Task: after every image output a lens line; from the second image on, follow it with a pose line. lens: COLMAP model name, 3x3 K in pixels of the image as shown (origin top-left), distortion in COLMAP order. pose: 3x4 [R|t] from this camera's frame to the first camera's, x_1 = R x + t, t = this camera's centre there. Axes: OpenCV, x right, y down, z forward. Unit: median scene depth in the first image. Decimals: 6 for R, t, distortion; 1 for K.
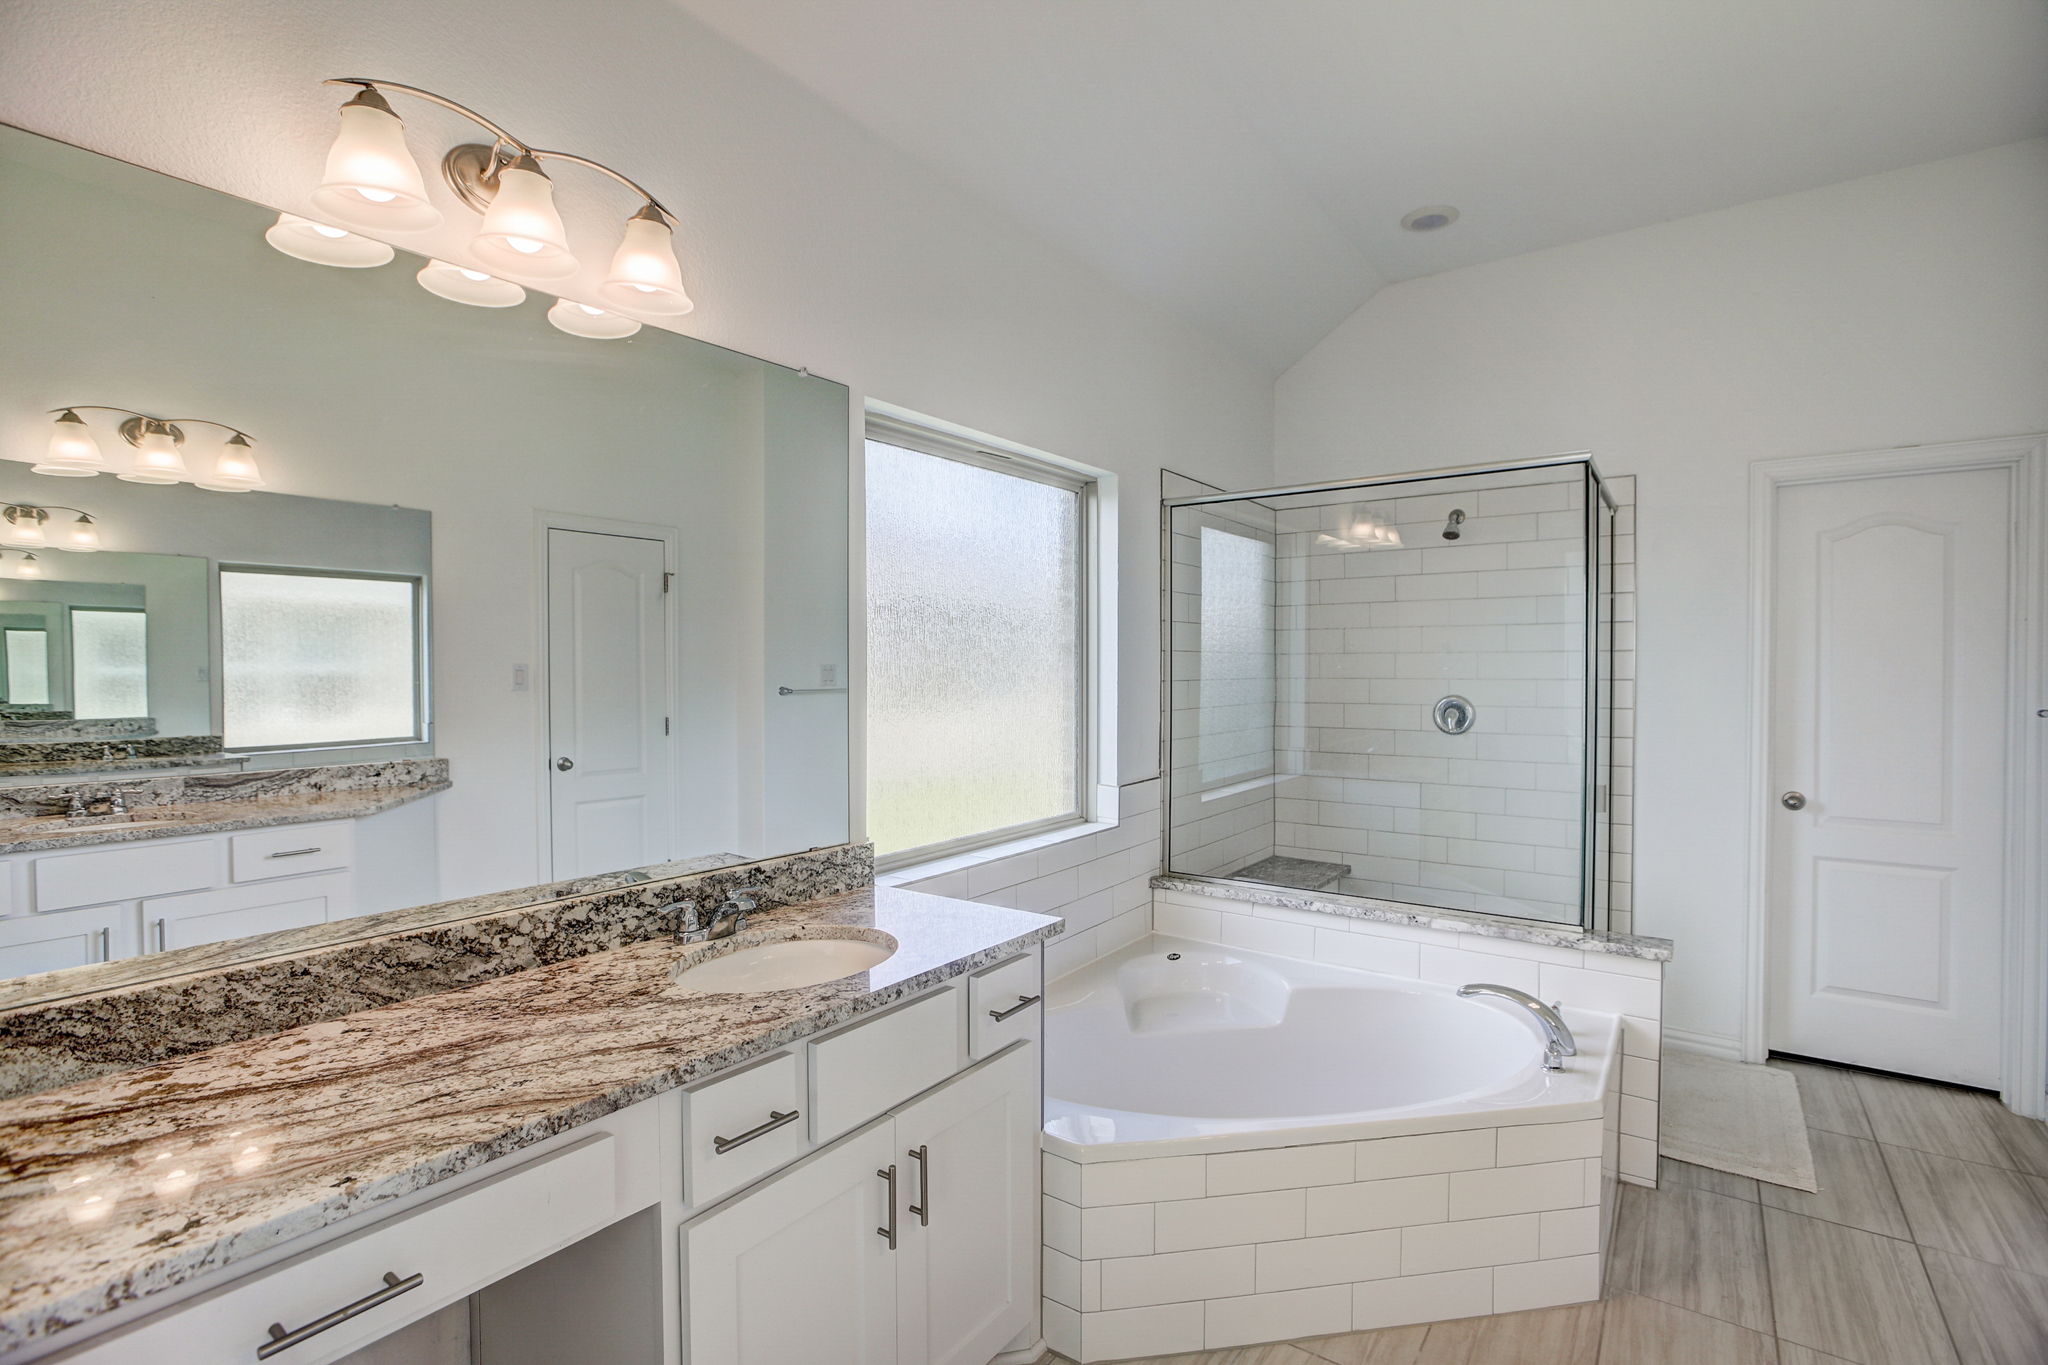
lens RADIAL K [[956.6, 0, 1024.0], [0, 956.6, 682.5], [0, 0, 1]] dist [-0.028674, 0.010241]
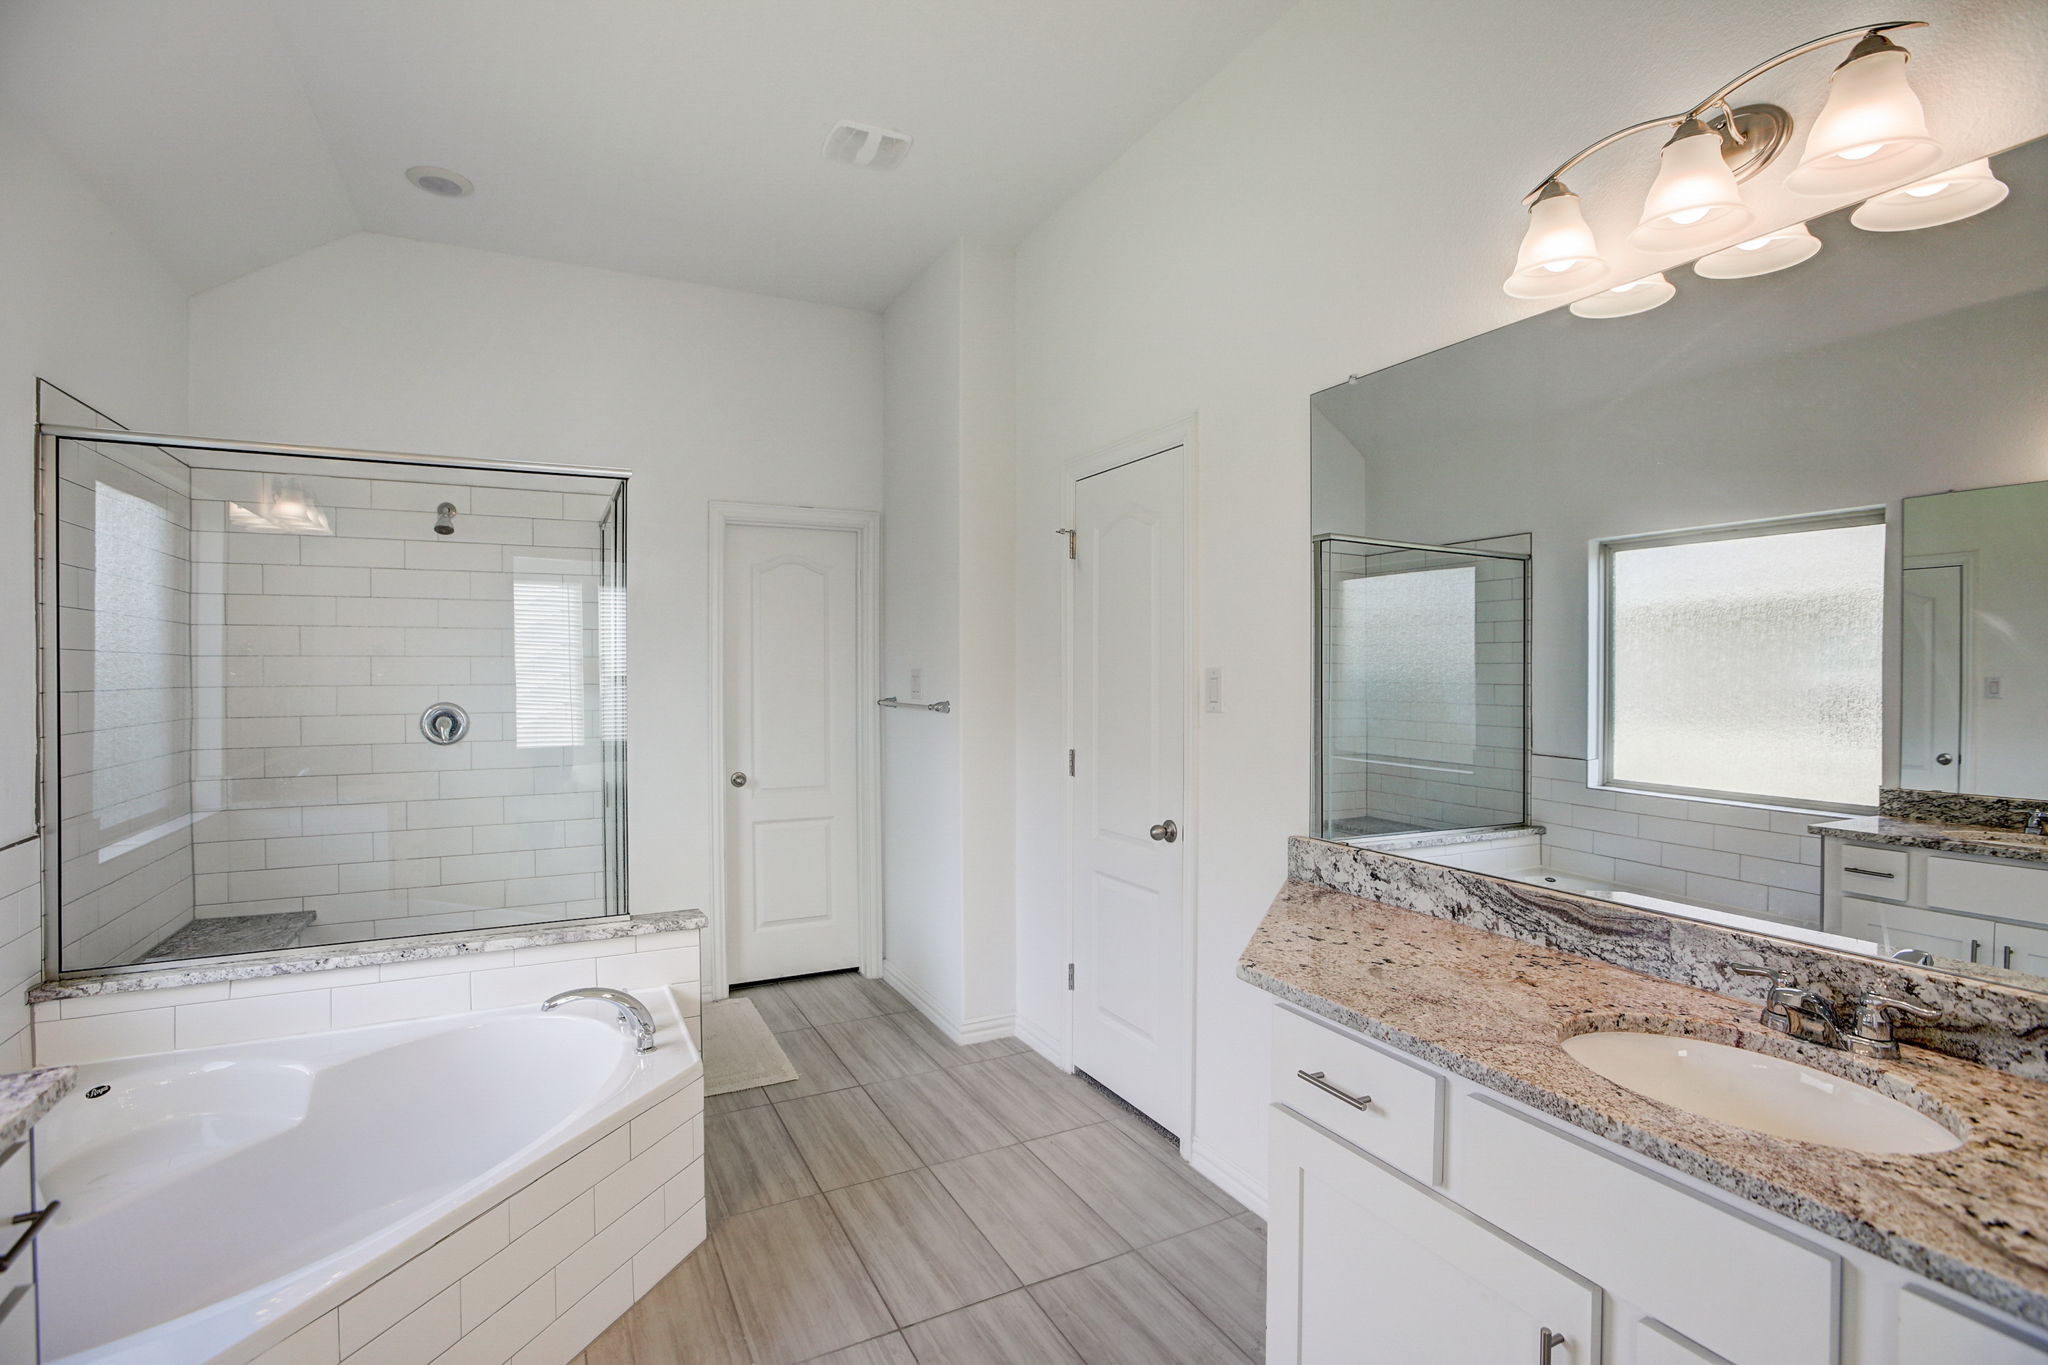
lens RADIAL K [[956.6, 0, 1024.0], [0, 956.6, 682.5], [0, 0, 1]] dist [-0.028674, 0.010241]
pose [[0.466938, -0.010411, 0.884229, -0.130380], [0.015346, 0.999876, 0.003669, -0.000983], [-0.884157, 0.011856, 0.467040, 0.088256]]
